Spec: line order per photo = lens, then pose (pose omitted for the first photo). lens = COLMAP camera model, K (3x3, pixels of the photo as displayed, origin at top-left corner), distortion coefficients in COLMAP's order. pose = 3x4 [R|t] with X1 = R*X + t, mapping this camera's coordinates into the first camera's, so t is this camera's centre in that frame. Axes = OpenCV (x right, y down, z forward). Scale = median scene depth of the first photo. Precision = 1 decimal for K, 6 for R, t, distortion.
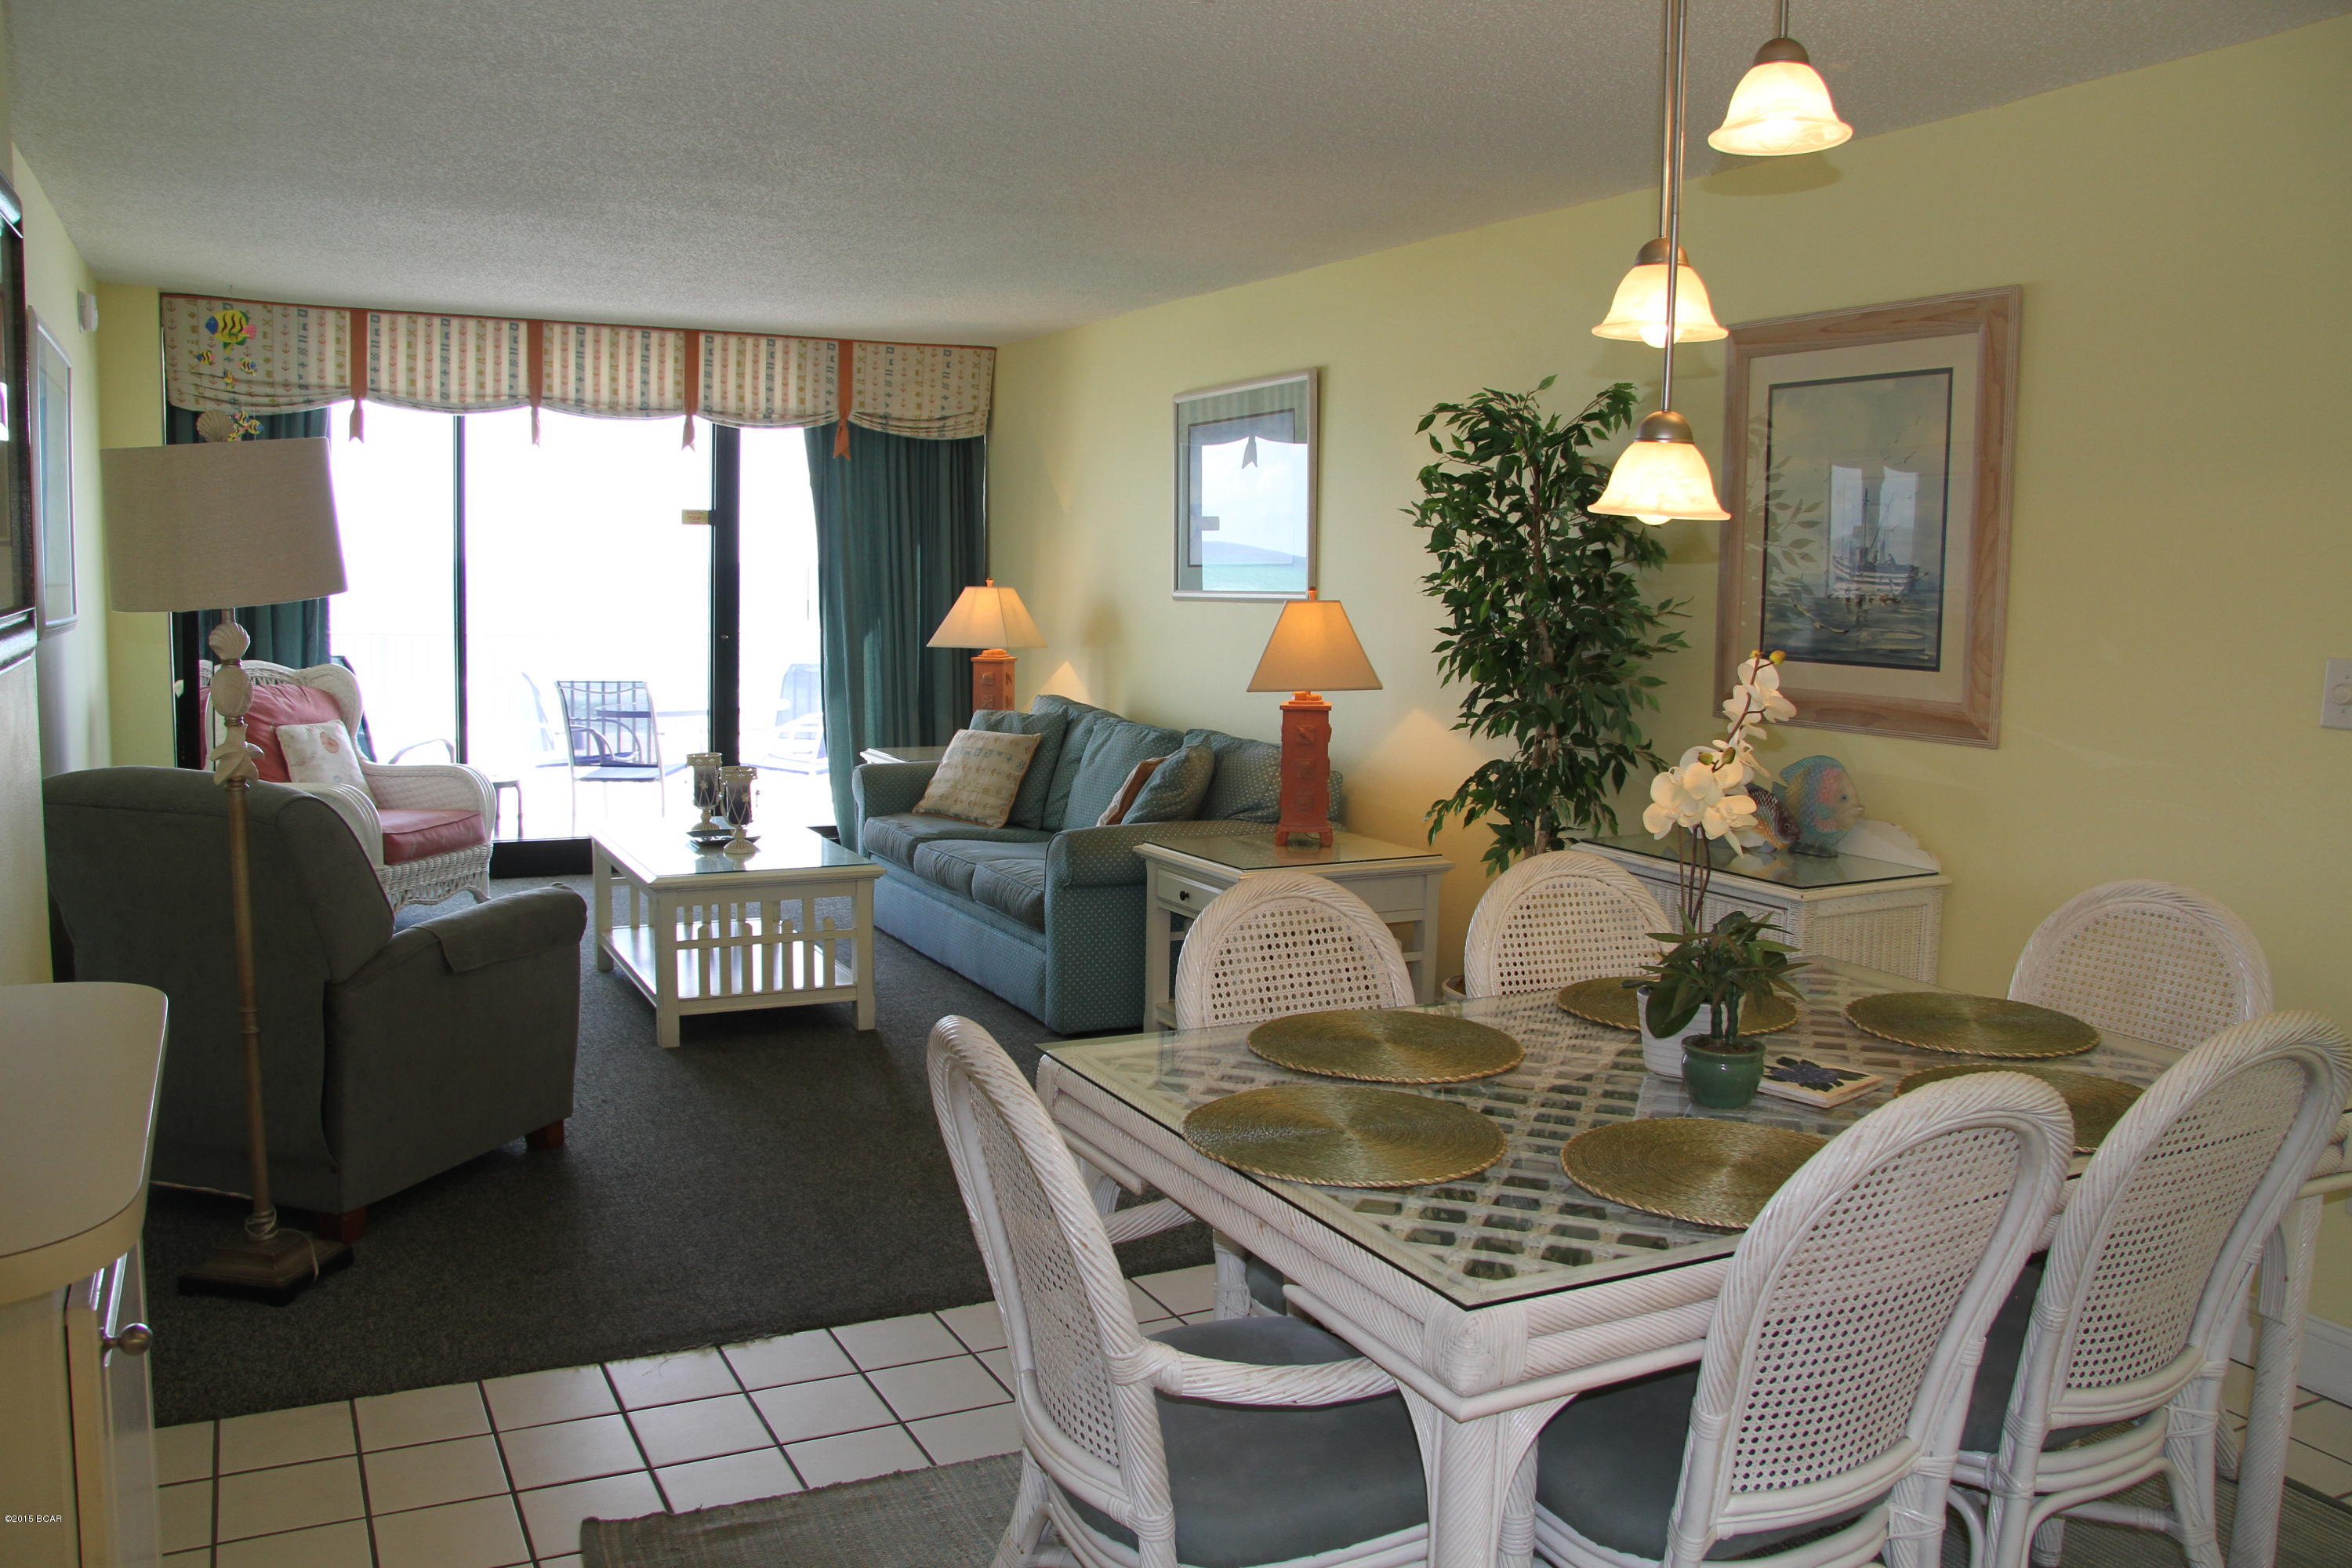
lens RADIAL K [[1827.8, 0, 1142.8], [0, 1827.8, 820.1], [0, 0, 1]] dist [-0.153138, 0.121123]
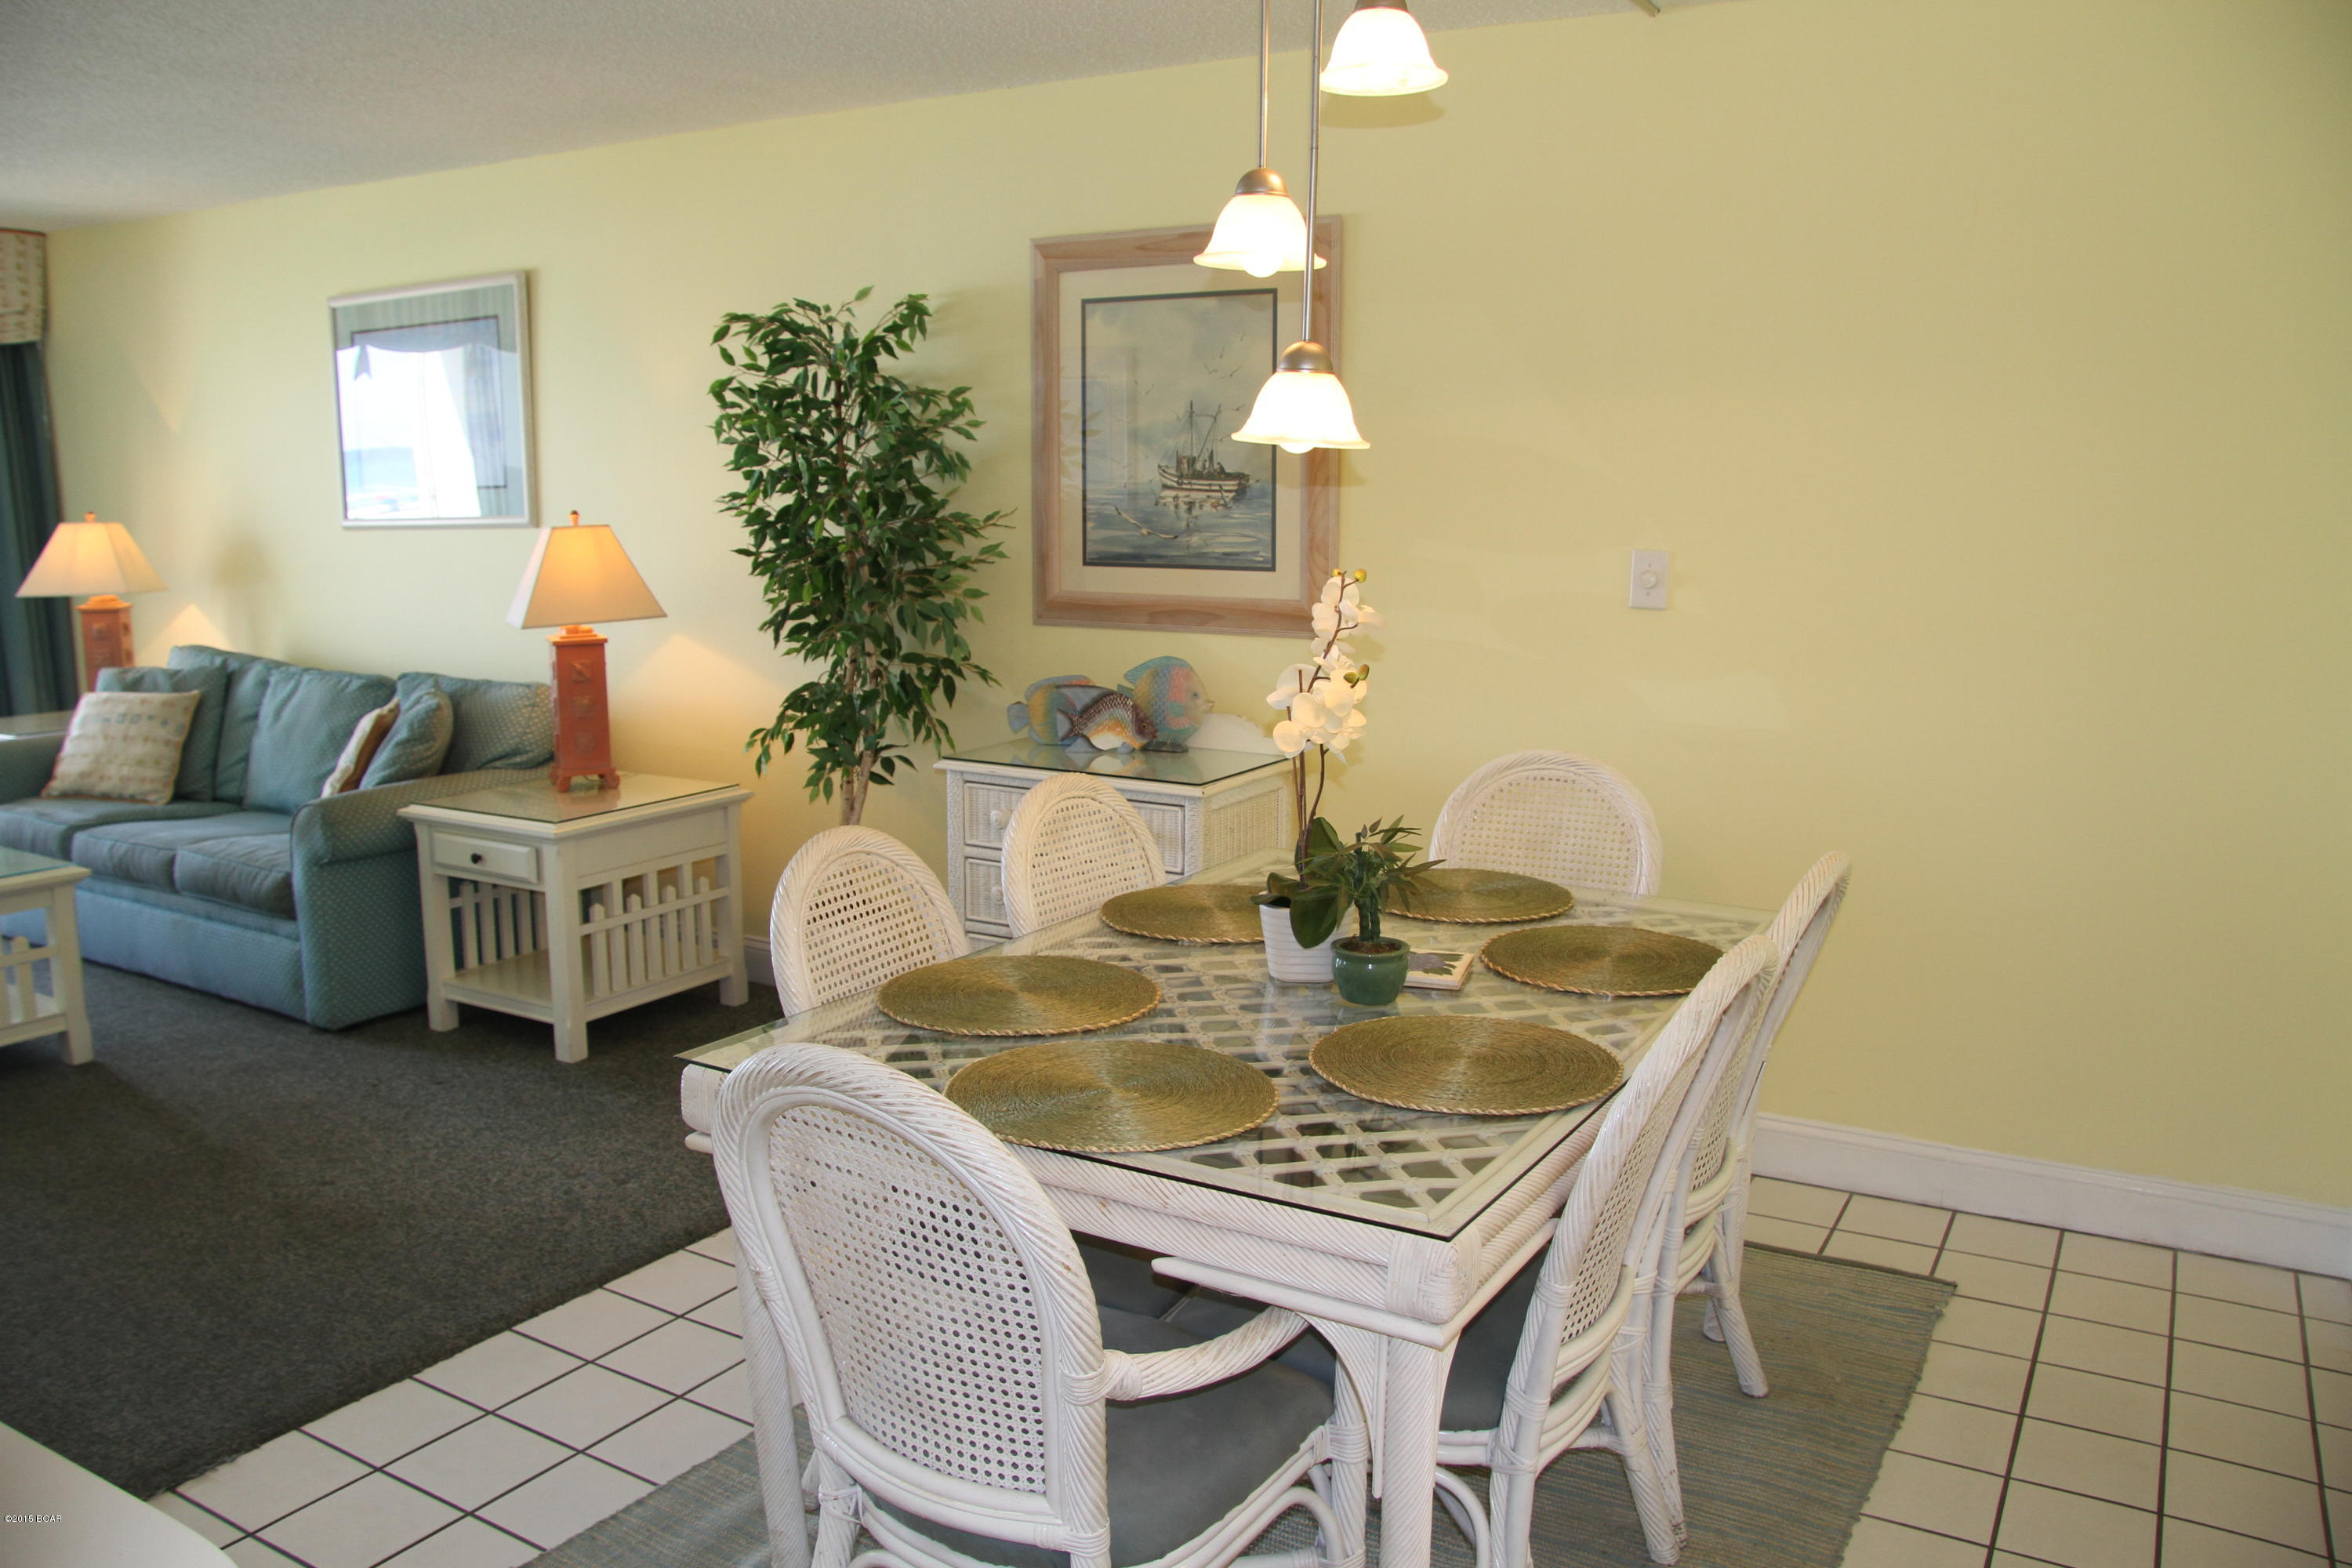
lens RADIAL K [[1827.8, 0, 1142.8], [0, 1827.8, 820.1], [0, 0, 1]] dist [-0.153138, 0.121123]
pose [[0.853748, -0.110792, 0.508763, -0.138523], [0.082978, 0.993563, 0.077122, -0.017859], [-0.514033, -0.023627, 0.857445, 0.063818]]
